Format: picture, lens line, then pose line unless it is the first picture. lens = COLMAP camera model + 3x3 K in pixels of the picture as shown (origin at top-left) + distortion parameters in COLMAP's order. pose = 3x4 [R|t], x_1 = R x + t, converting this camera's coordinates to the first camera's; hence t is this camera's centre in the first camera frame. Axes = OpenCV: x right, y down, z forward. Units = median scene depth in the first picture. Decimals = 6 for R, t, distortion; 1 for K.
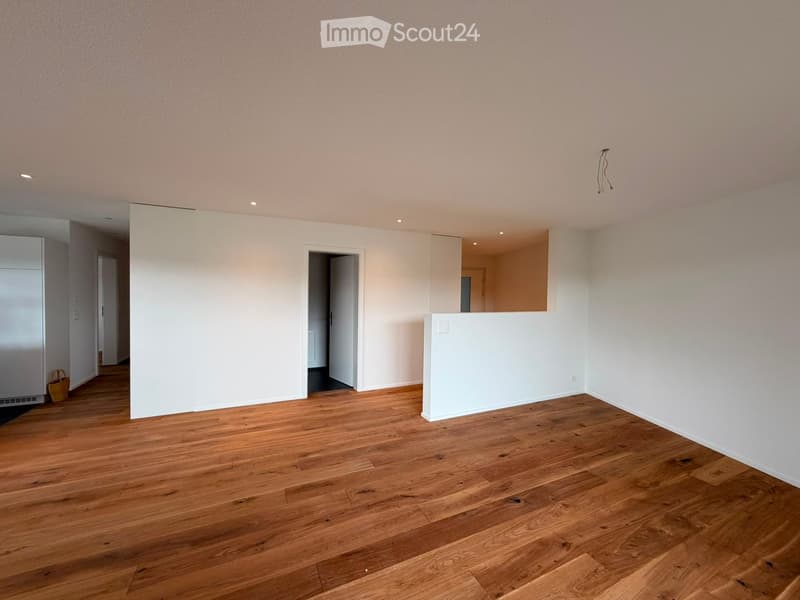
lens RADIAL K [[322.9, 0, 400.6], [0, 322.9, 298.1], [0, 0, 1]] dist [0.001068, -0.000256]
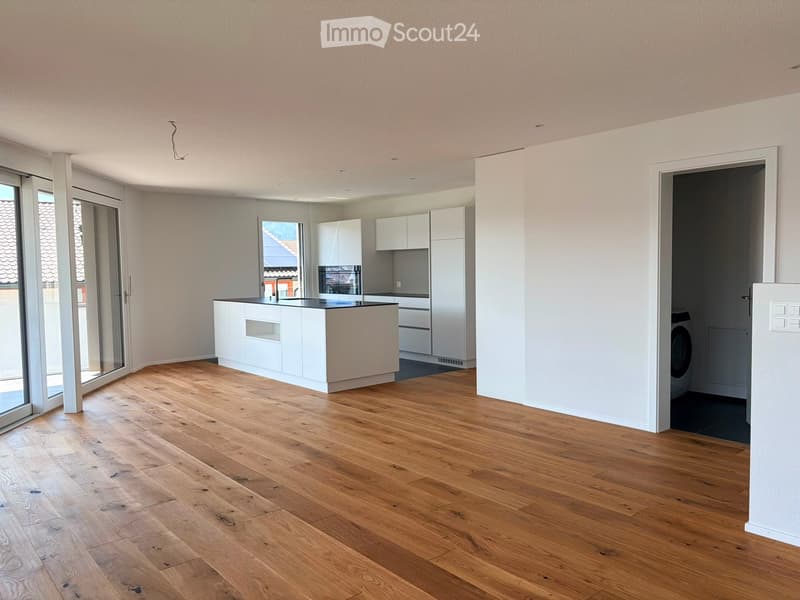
lens RADIAL K [[612.0, 0, 400.2], [0, 612.0, 302.3], [0, 0, 1]] dist [-0.002174, -0.000936]
pose [[0.247481, 0.038878, -0.968112, 1.171840], [0.005203, 0.999127, 0.041454, 0.051967], [0.968879, -0.015296, 0.247063, 0.517565]]
